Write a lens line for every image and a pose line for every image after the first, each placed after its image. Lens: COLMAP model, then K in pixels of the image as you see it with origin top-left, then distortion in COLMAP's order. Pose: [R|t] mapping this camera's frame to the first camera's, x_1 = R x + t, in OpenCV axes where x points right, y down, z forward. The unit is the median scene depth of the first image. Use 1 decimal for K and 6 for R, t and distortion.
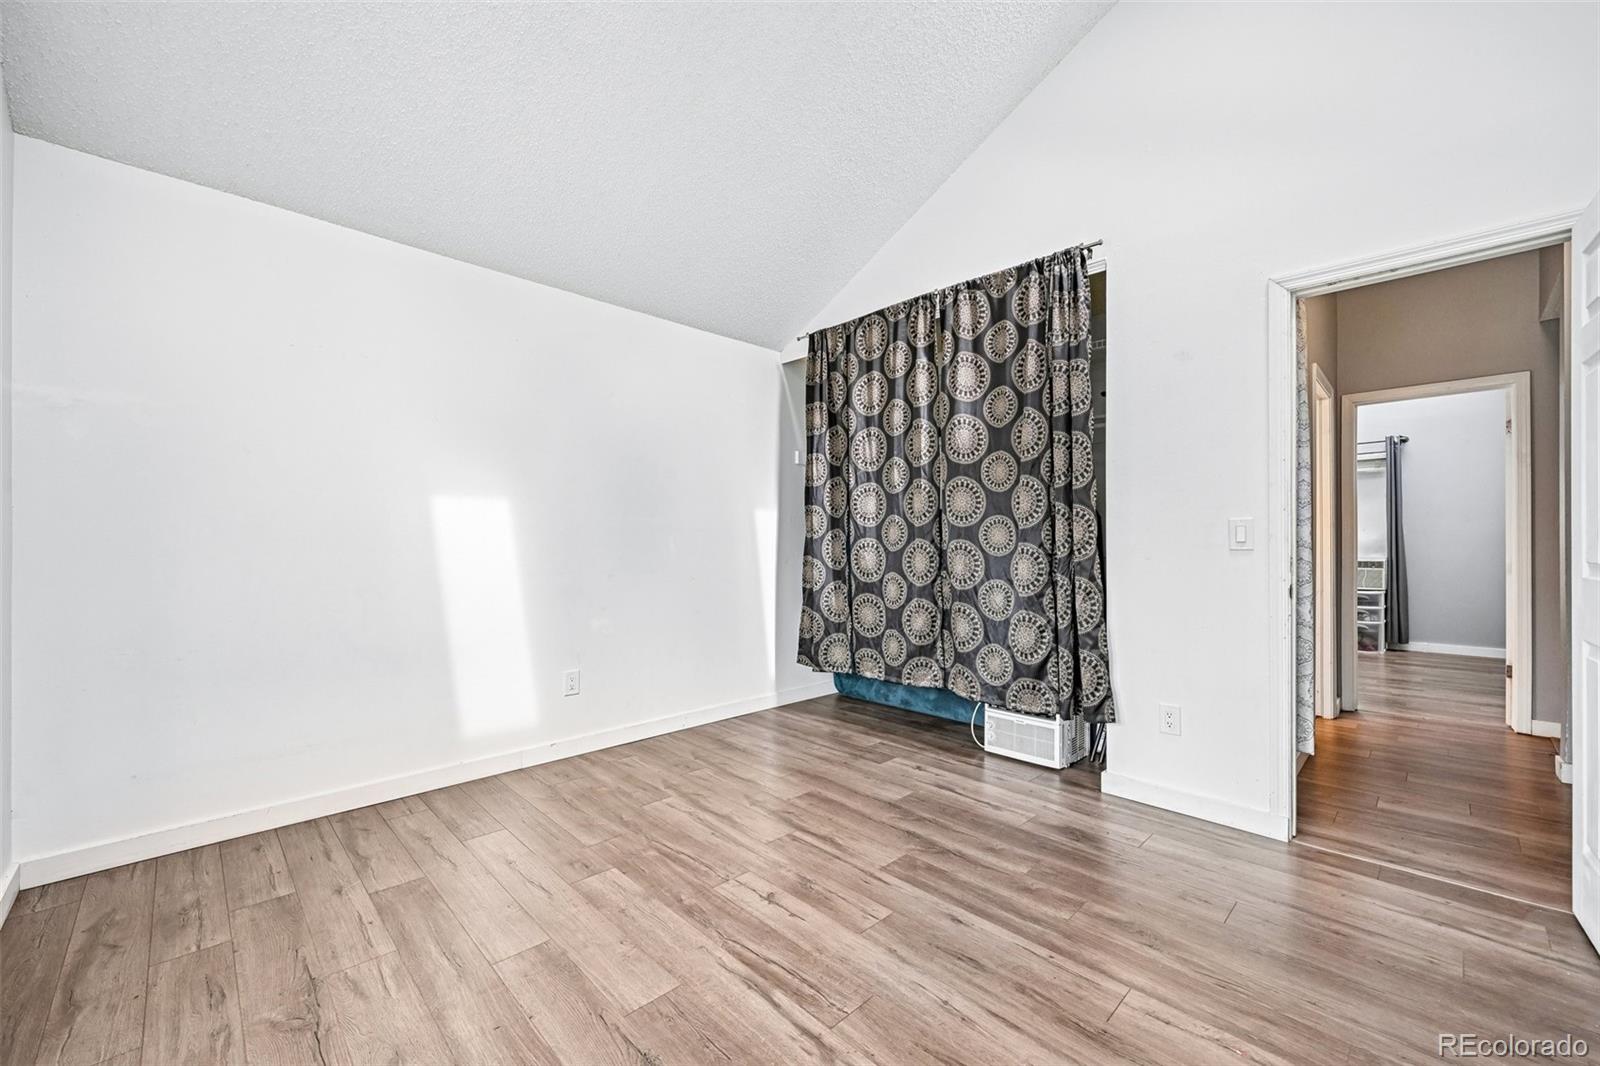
lens RADIAL K [[644.4, 0, 806.0], [0, 644.4, 532.9], [0, 0, 1]] dist [0.000296, -0.000153]
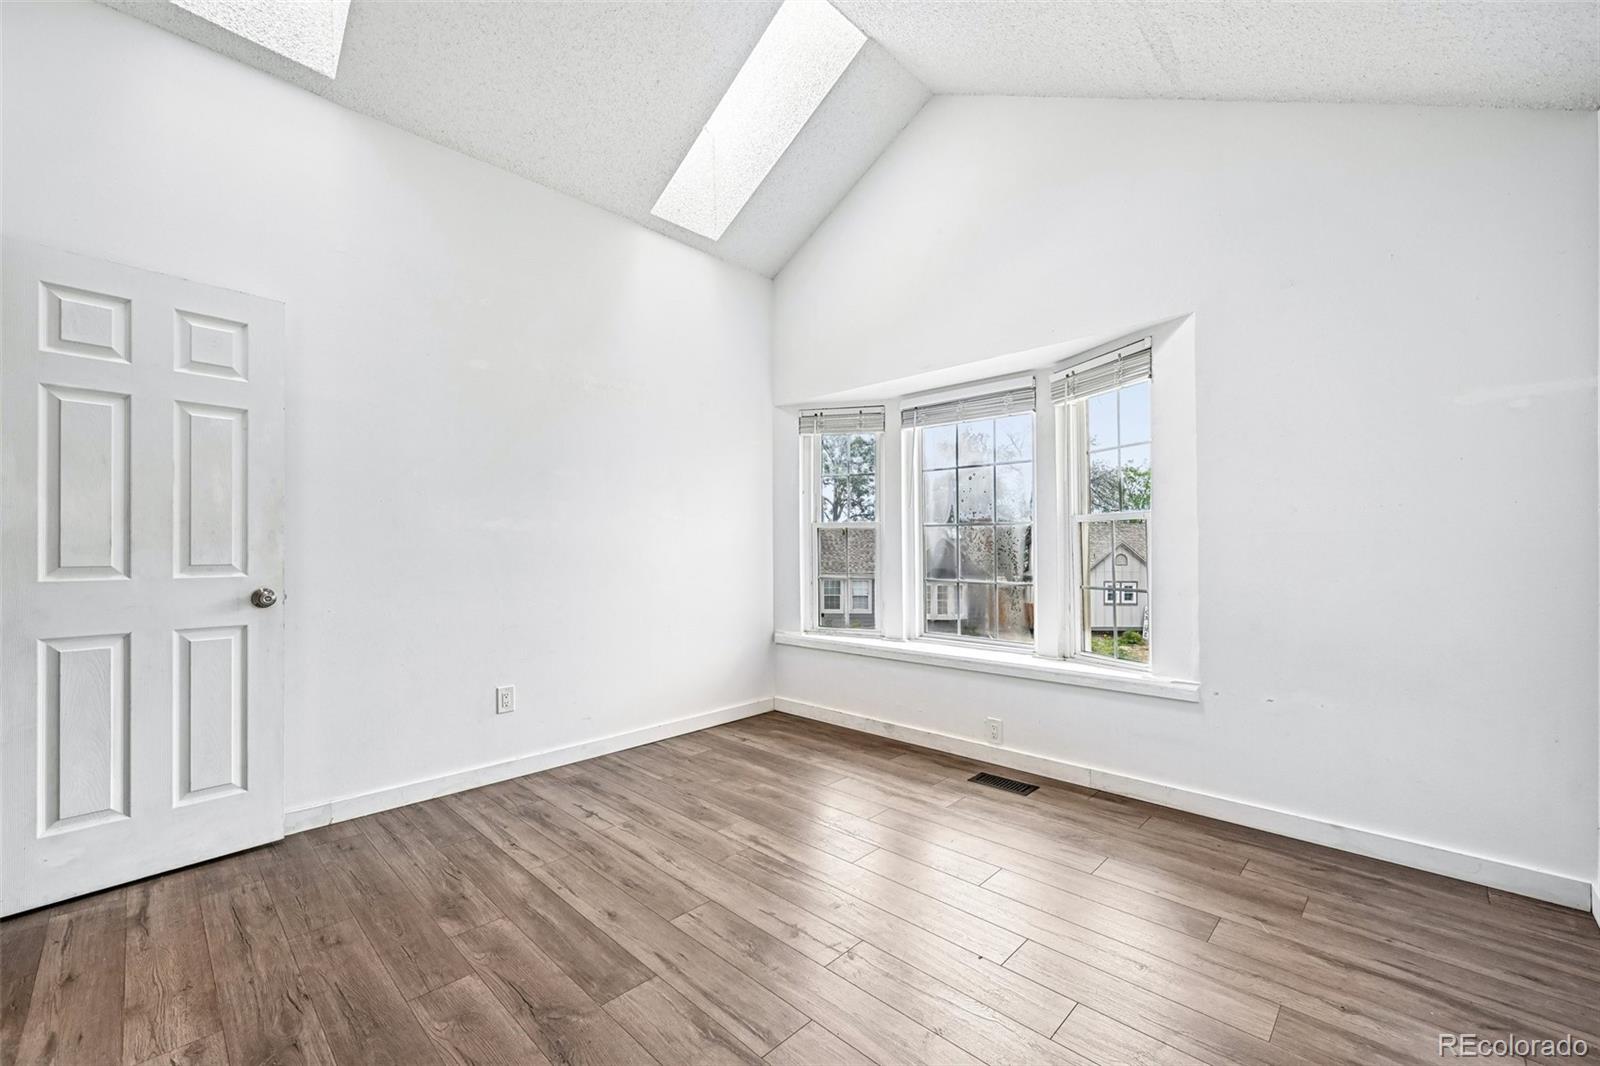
lens RADIAL K [[644.4, 0, 806.0], [0, 644.4, 532.9], [0, 0, 1]] dist [0.000296, -0.000153]
pose [[-0.999761, 0.003815, -0.021548, -0.032584], [0.004604, 0.999315, -0.036722, 0.018279], [0.021393, -0.036812, -0.999093, 1.196824]]
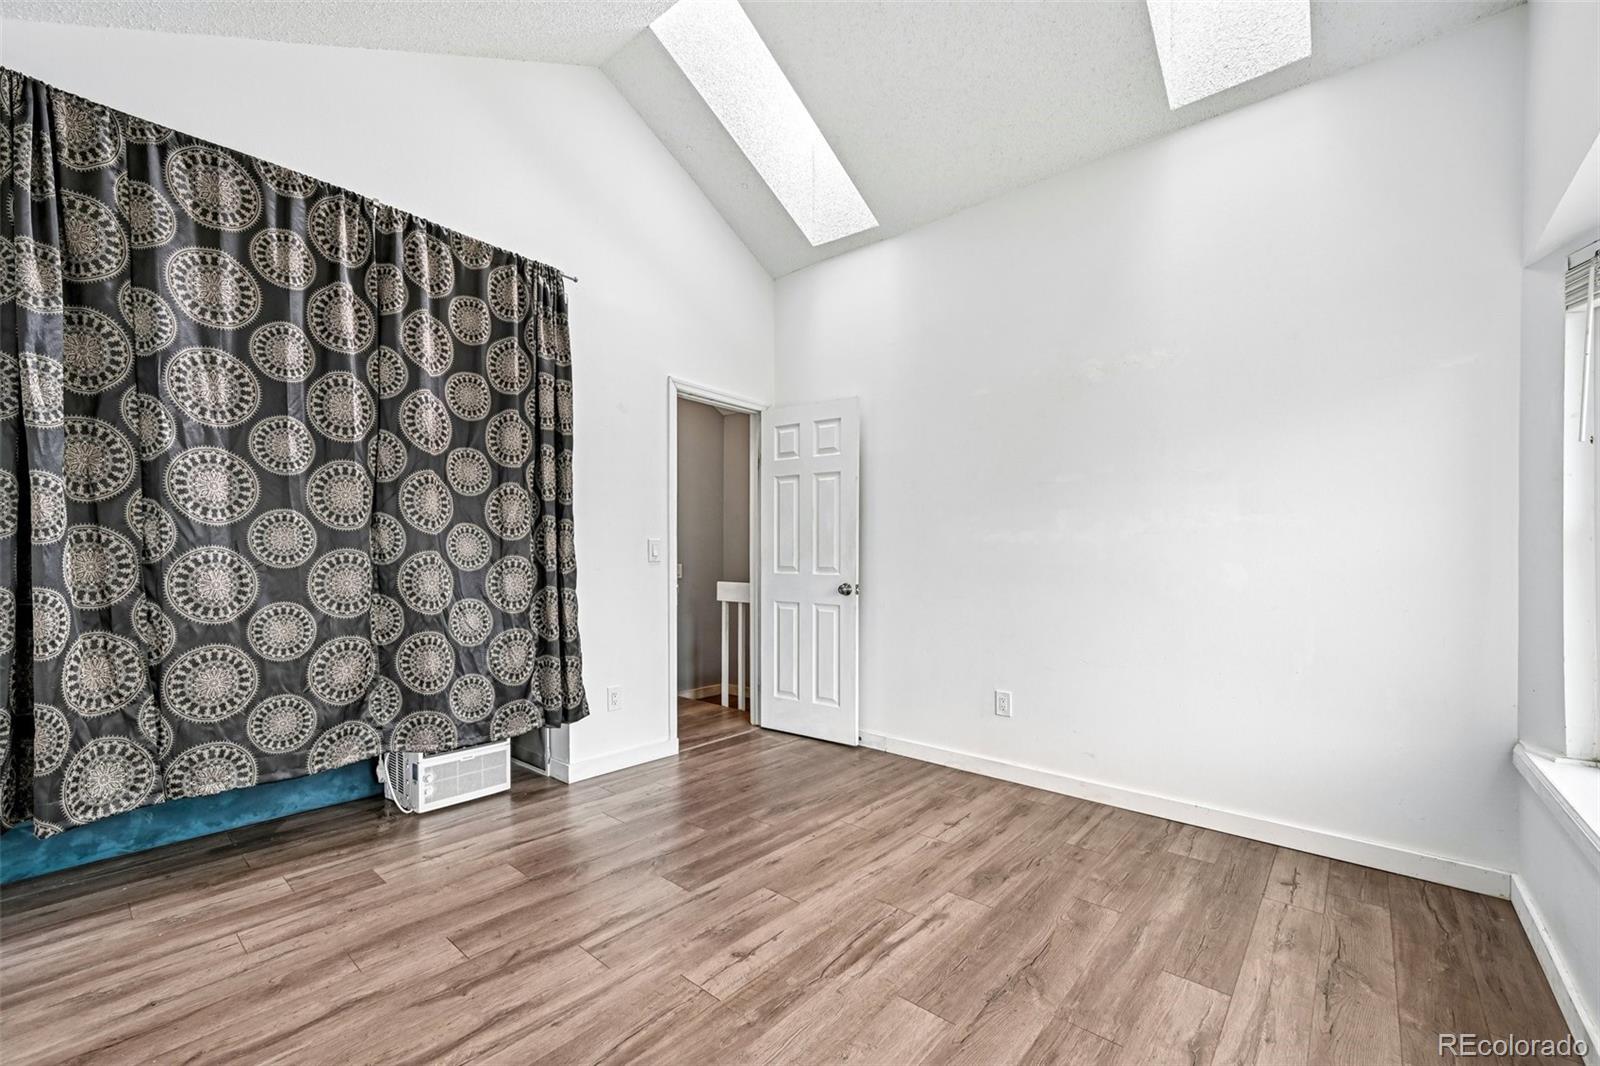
lens RADIAL K [[650.9, 0, 805.8], [0, 650.9, 556.9], [0, 0, 1]] dist [0.008301, -0.000176]
pose [[-0.083996, -0.000427, 0.996466, -0.595143], [-0.022175, 0.999753, -0.001441, 0.008235], [-0.996219, -0.022218, -0.083985, 0.616324]]
